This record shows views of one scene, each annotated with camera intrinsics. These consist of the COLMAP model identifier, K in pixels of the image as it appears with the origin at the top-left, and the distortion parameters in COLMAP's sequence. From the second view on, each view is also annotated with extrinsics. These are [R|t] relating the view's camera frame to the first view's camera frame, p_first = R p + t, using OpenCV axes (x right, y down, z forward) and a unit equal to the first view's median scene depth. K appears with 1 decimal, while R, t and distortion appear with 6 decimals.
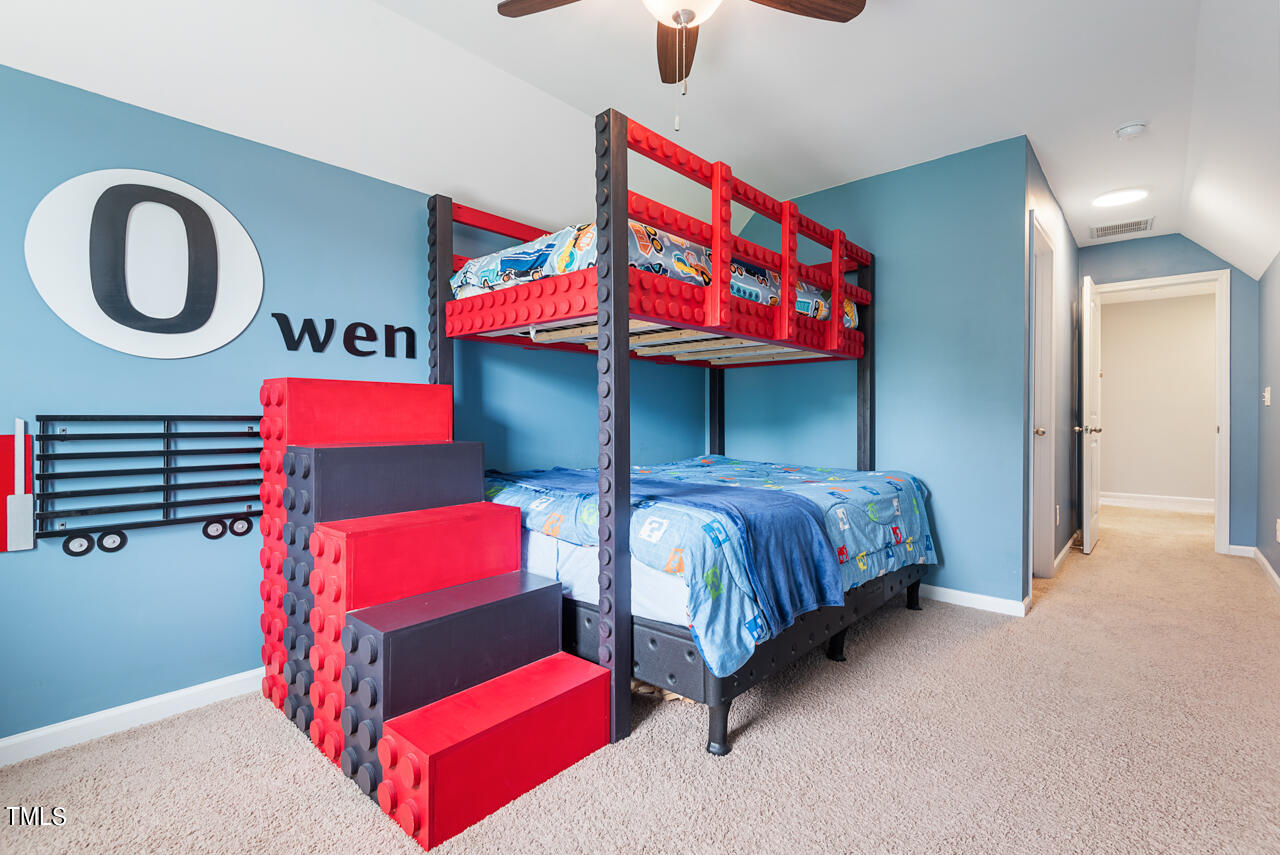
lens RADIAL K [[580.0, 0, 644.5], [0, 580.0, 421.7], [0, 0, 1]] dist [0.029143, -0.018635]
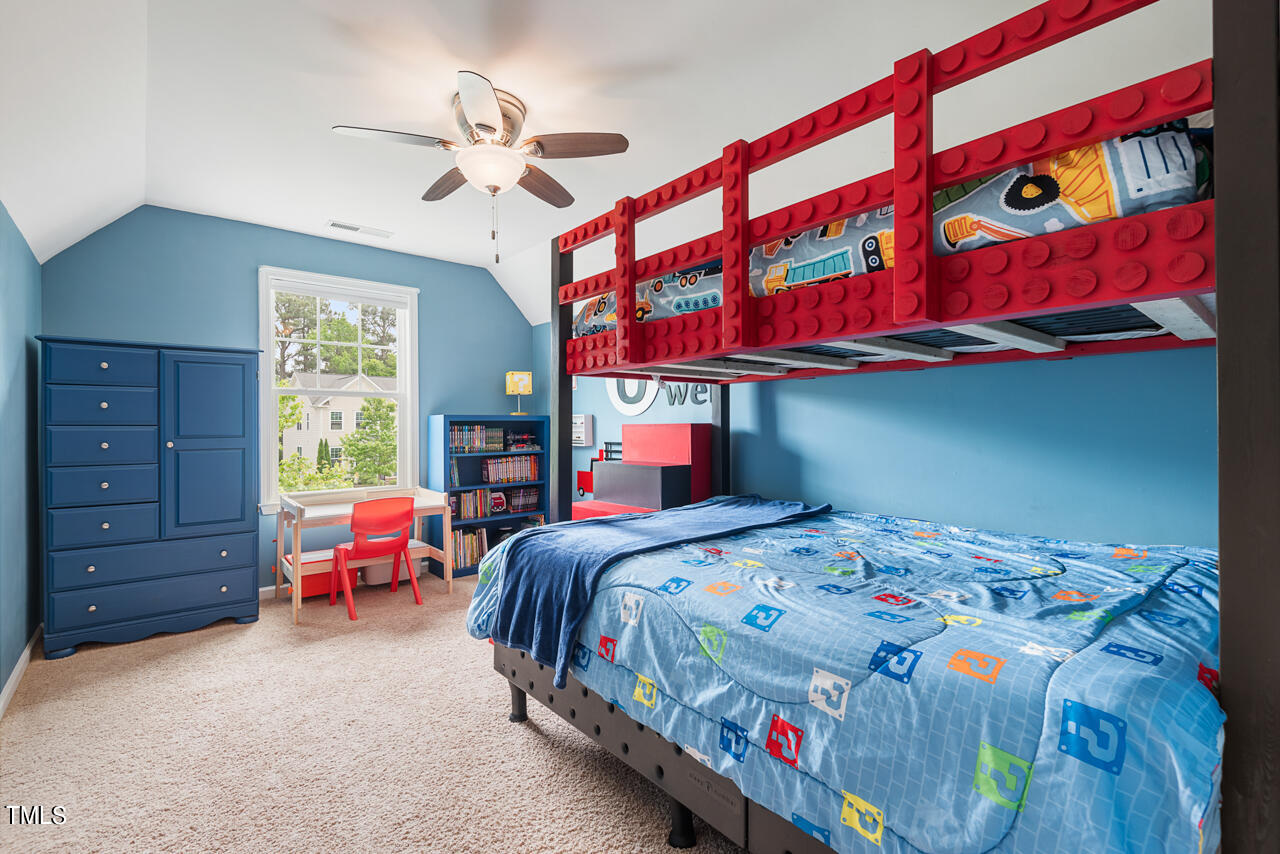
lens RADIAL K [[580.0, 0, 645.0], [0, 580.0, 430.4], [0, 0, 1]] dist [0.029143, -0.018635]
pose [[-0.142850, 0.006154, -0.989725, 0.998967], [0.003250, 0.999978, 0.005749, -0.053536], [0.989739, -0.002395, -0.142867, 1.070368]]
